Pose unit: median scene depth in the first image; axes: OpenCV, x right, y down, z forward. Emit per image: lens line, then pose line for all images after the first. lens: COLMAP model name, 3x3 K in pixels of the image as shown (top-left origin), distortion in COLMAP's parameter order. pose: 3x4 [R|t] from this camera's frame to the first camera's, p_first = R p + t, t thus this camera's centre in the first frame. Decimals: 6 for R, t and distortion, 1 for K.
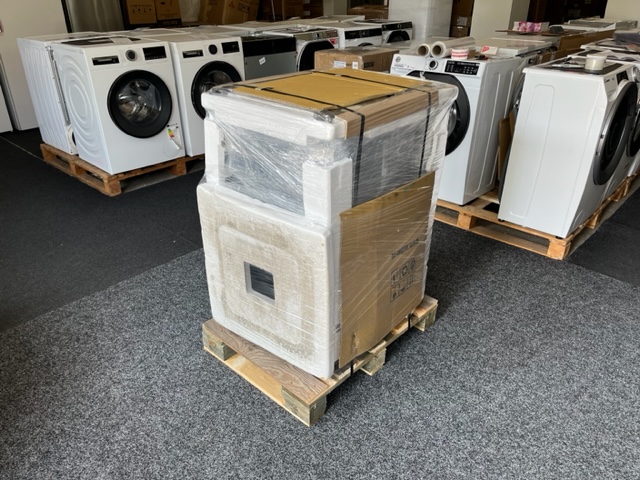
lens RADIAL K [[489.5, 0, 320.0], [0, 489.5, 240.0], [0, 0, 1]] dist [0.045827, -0.101614]
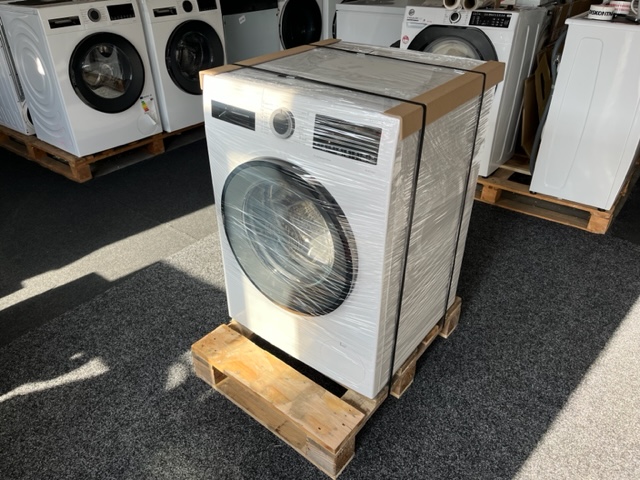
lens RADIAL K [[489.5, 0, 320.0], [0, 489.5, 240.0], [0, 0, 1]] dist [0.045827, -0.101614]
pose [[0.996229, -0.051777, 0.069615, -0.081286], [0.047187, 0.996700, 0.066043, -0.029283], [-0.072805, -0.062509, 0.995385, 0.117404]]
